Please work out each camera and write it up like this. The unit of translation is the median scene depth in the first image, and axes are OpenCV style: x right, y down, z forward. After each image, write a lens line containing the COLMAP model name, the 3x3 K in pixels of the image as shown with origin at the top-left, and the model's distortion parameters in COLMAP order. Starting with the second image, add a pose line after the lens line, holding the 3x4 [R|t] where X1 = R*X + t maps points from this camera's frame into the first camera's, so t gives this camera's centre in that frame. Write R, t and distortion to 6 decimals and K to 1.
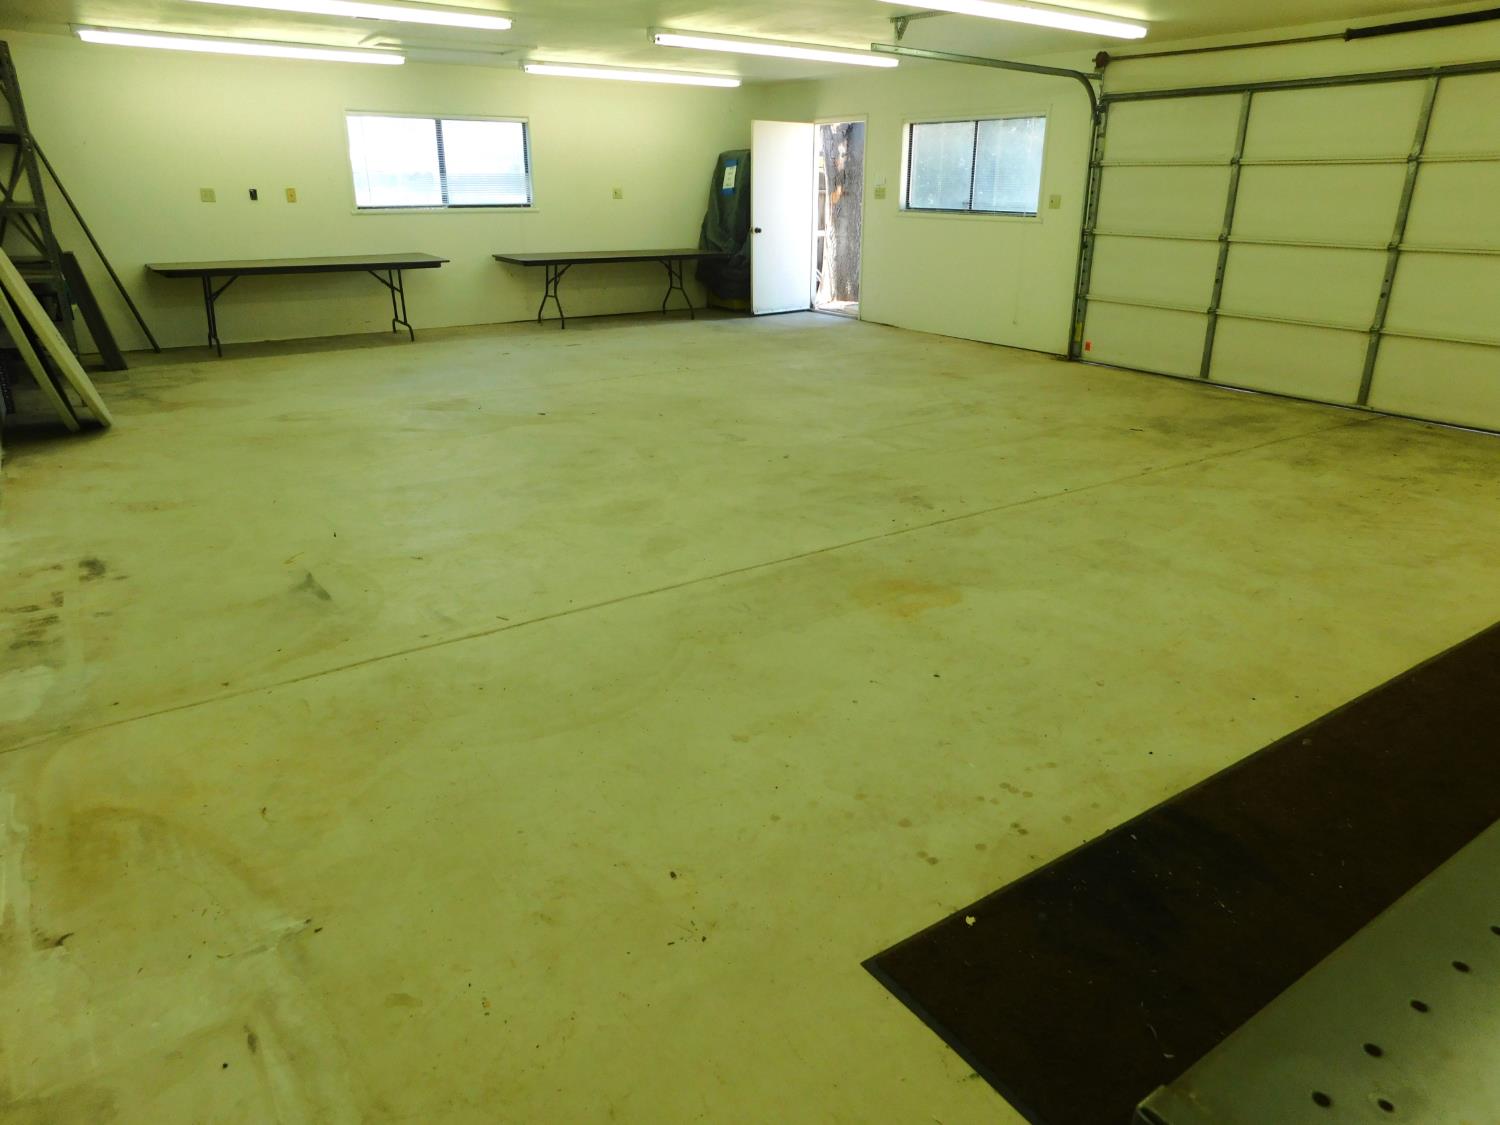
lens RADIAL K [[992.3, 0, 753.2], [0, 992.3, 559.3], [0, 0, 1]] dist [-0.073301, 0.059595]
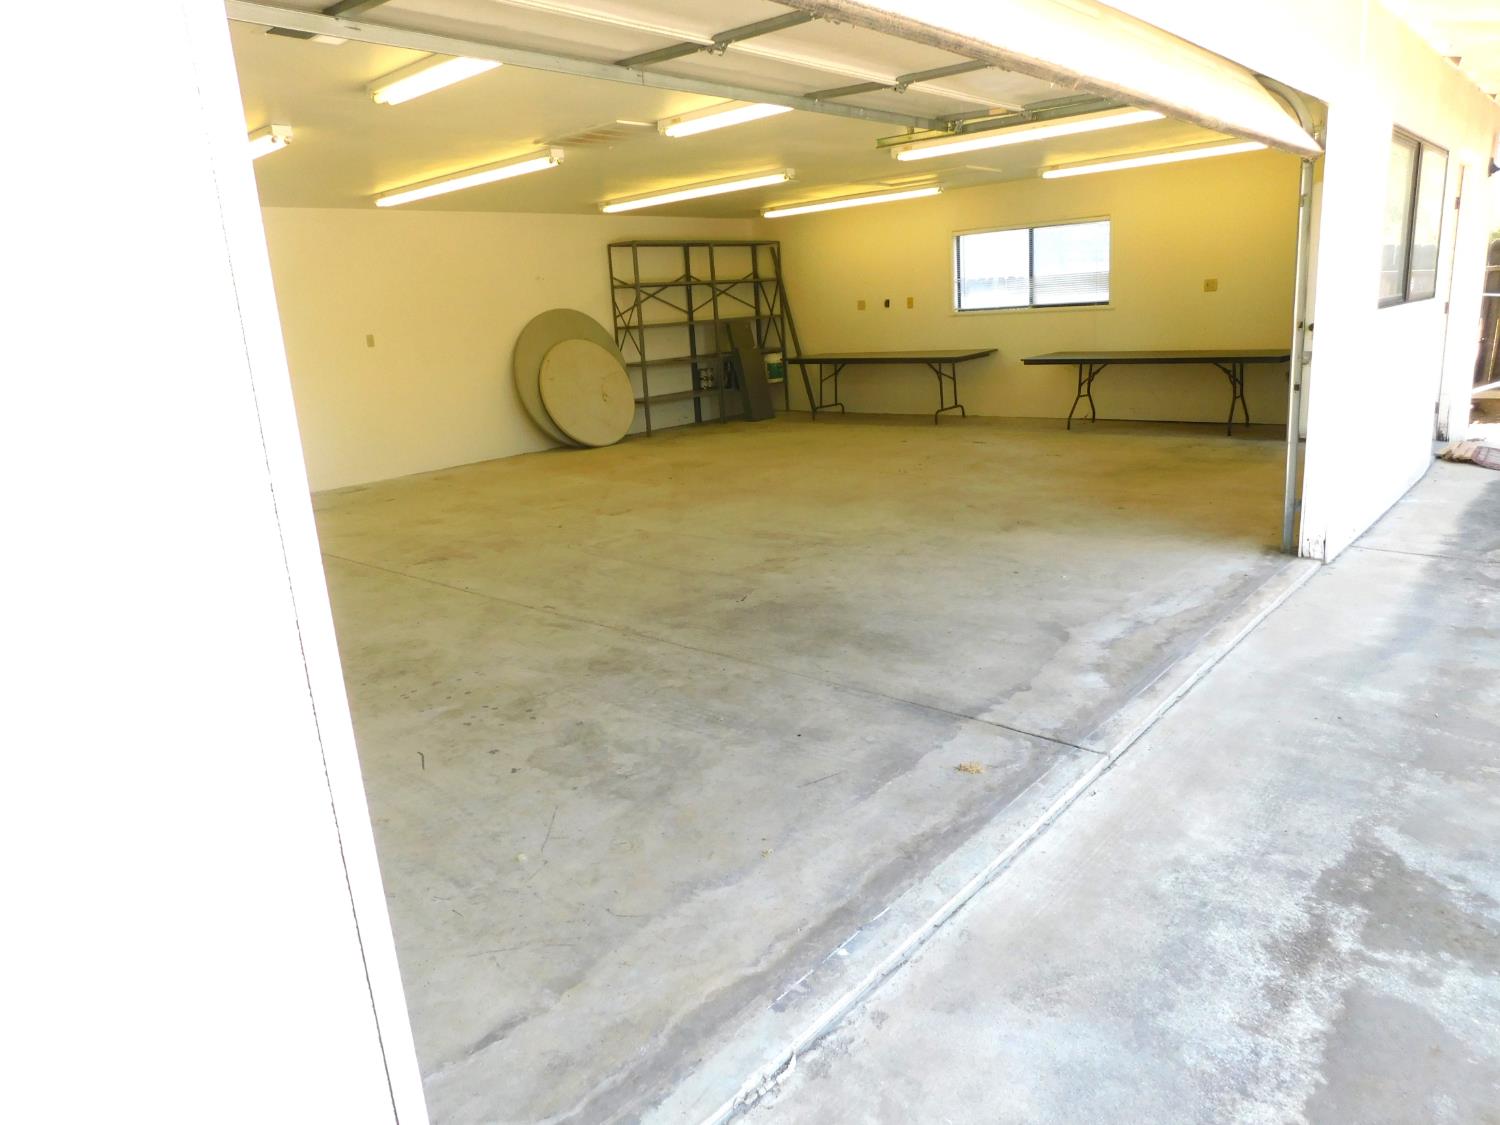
lens RADIAL K [[992.3, 0, 753.2], [0, 992.3, 559.3], [0, 0, 1]] dist [-0.073301, 0.059595]
pose [[0.234021, 0.214739, -0.948220, 1.088263], [-0.280968, 0.948625, 0.145488, -0.267113], [0.930748, 0.232372, 0.282333, 0.752063]]
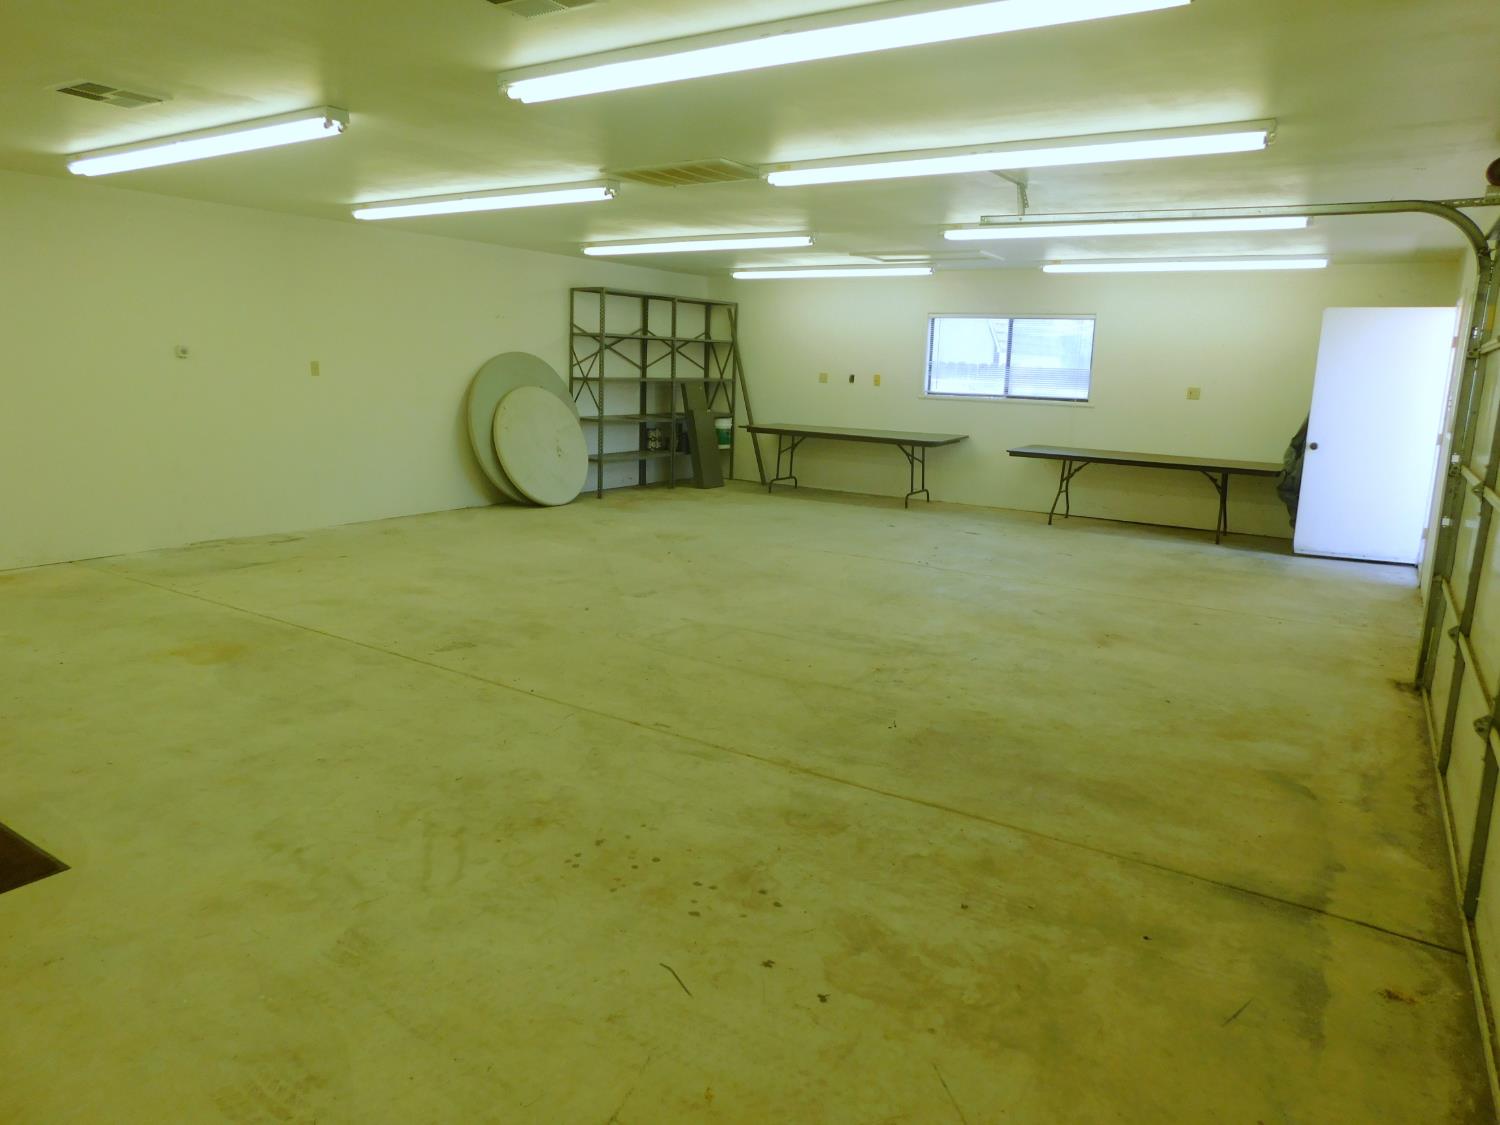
lens RADIAL K [[992.3, 0, 753.2], [0, 992.3, 559.3], [0, 0, 1]] dist [-0.073301, 0.059595]
pose [[0.385457, 0.180312, -0.904937, 0.906957], [-0.352377, 0.935156, 0.036239, -0.218323], [0.852791, 0.304910, 0.424000, 0.580198]]
